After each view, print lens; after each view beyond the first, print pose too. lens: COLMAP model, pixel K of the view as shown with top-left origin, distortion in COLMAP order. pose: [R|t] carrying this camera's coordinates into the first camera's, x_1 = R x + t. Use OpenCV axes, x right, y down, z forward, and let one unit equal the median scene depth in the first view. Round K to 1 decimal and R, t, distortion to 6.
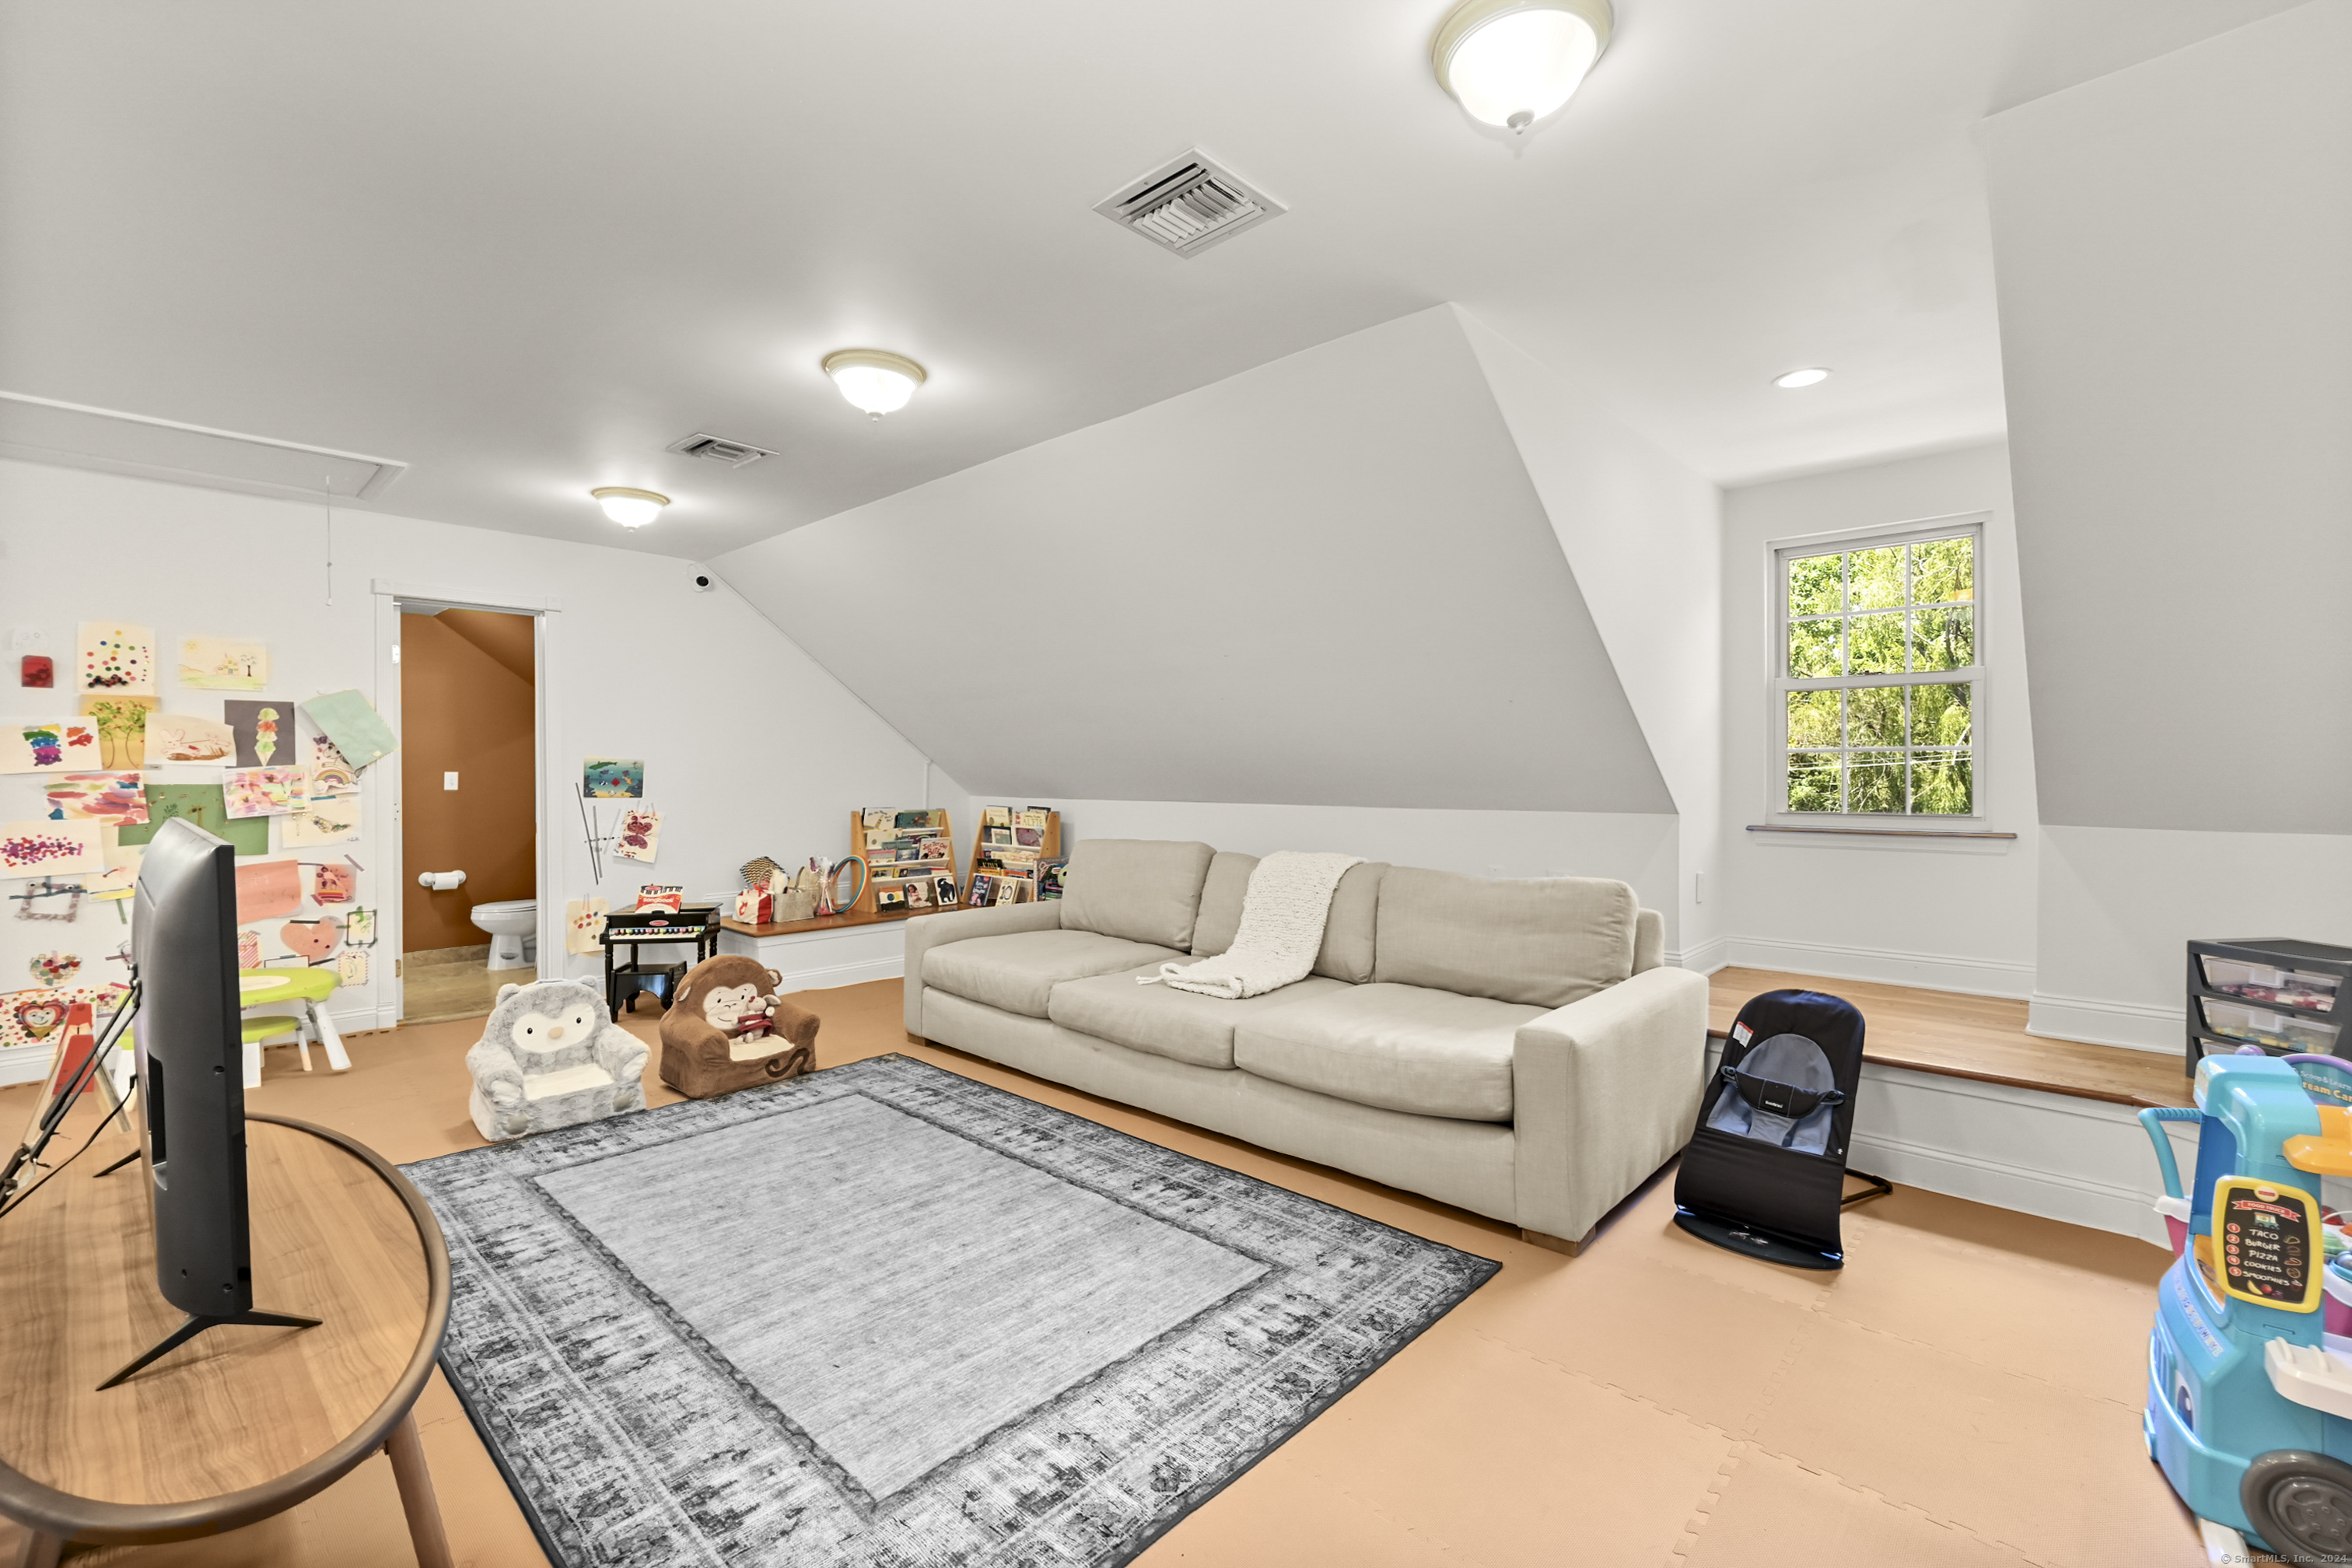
lens RADIAL K [[1005.5, 0, 1172.8], [0, 1005.5, 775.7], [0, 0, 1]] dist [0.001521, 0.000434]
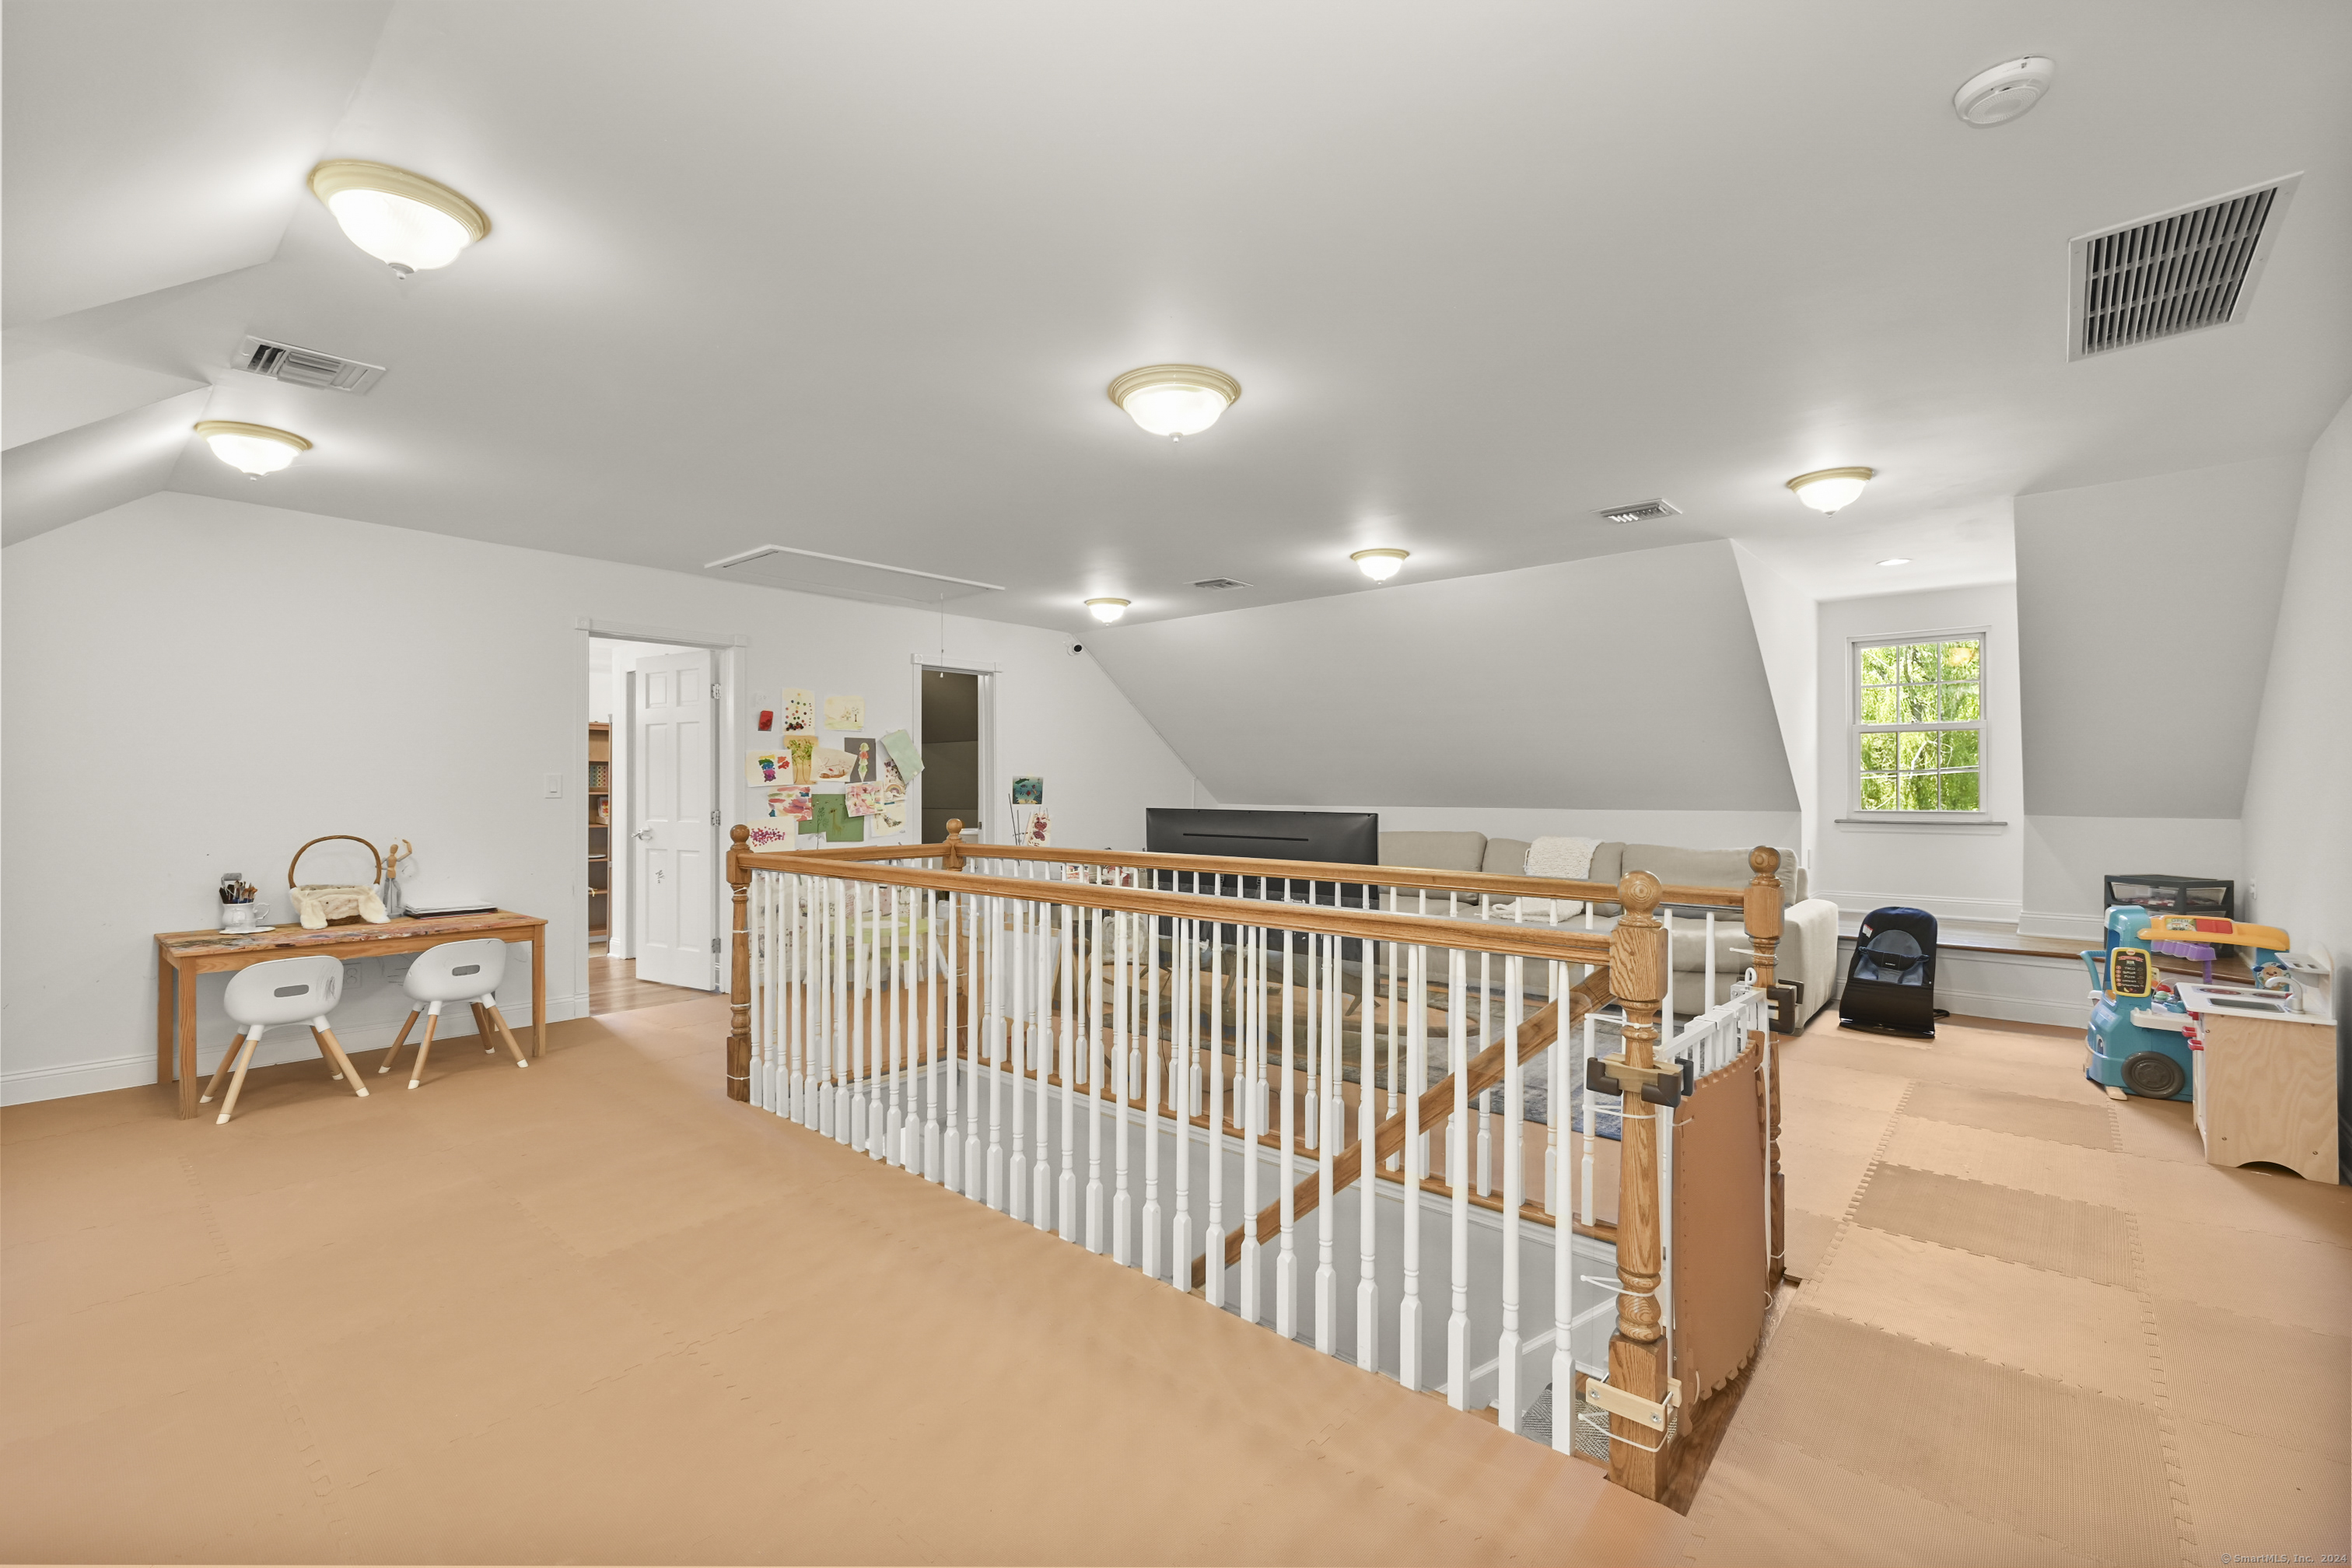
lens RADIAL K [[1005.5, 0, 1179.2], [0, 1005.5, 787.2], [0, 0, 1]] dist [0.001521, 0.000434]
pose [[0.999219, -0.000499, 0.039522, -0.556857], [0.000577, 0.999998, -0.001965, 0.001736], [-0.039521, 0.001986, 0.999217, -0.569240]]
